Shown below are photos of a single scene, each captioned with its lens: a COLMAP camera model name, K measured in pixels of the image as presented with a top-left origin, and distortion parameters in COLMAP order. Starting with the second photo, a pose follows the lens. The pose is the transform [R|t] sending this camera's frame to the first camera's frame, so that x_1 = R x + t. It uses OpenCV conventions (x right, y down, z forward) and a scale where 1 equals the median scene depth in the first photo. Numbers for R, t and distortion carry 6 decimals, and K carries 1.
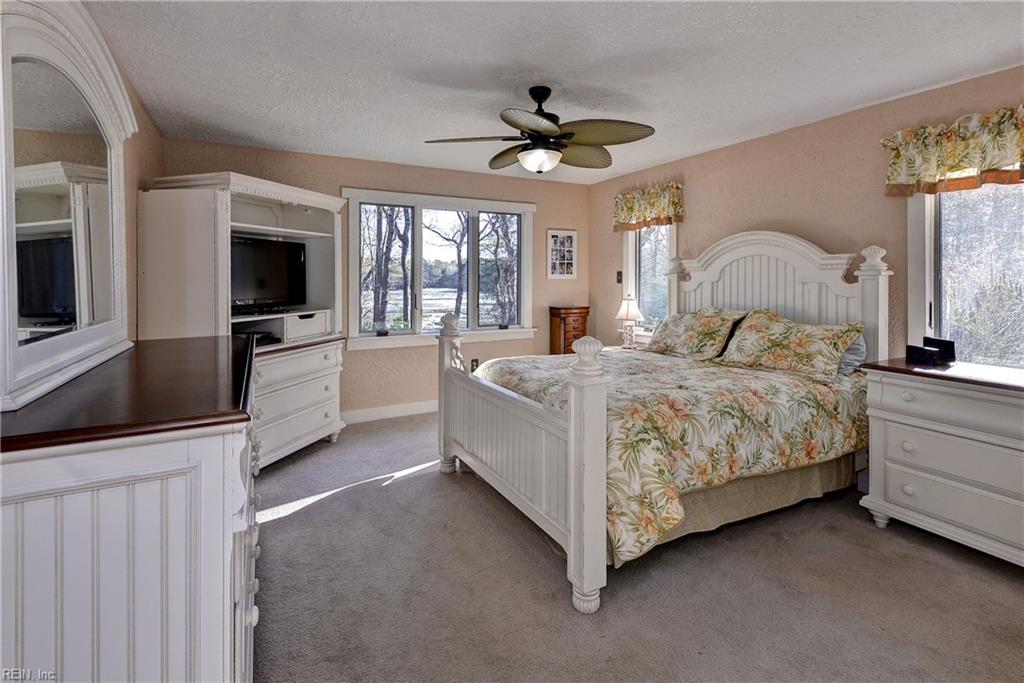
lens RADIAL K [[476.7, 0, 514.1], [0, 476.7, 256.8], [0, 0, 1]] dist [0.012176, -0.006936]
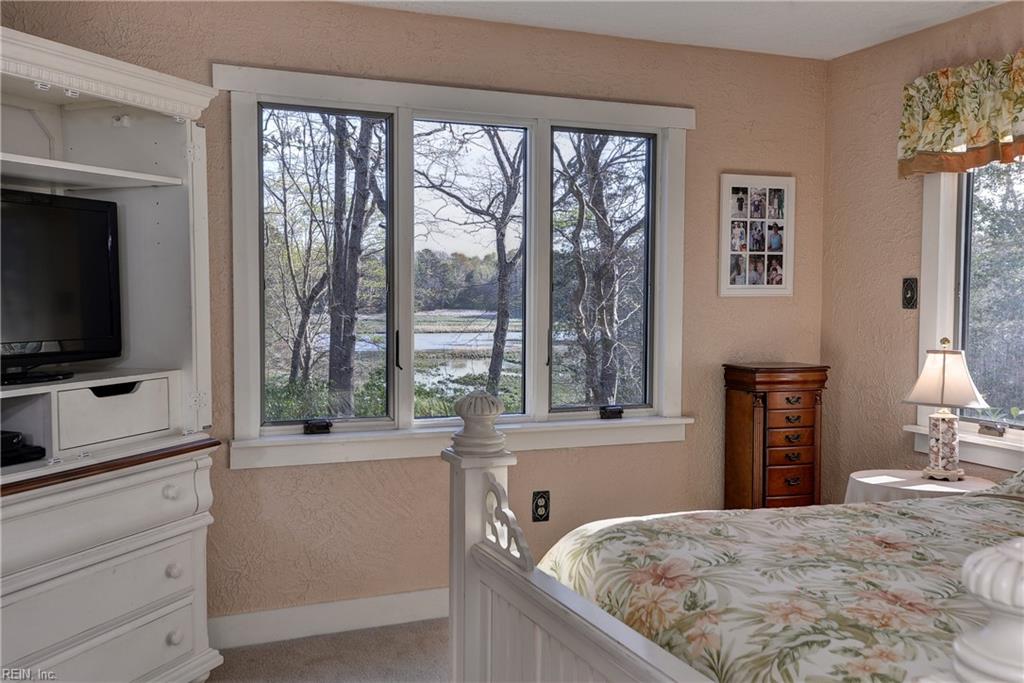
lens RADIAL K [[958.5, 0, 512.6], [0, 958.5, 342.2], [0, 0, 1]] dist [-0.000513, 0.000000]
pose [[0.994792, 0.012784, -0.101120, -0.022162], [-0.002810, 0.995165, 0.098175, 0.005982], [0.101886, -0.097380, 0.990018, 0.171746]]
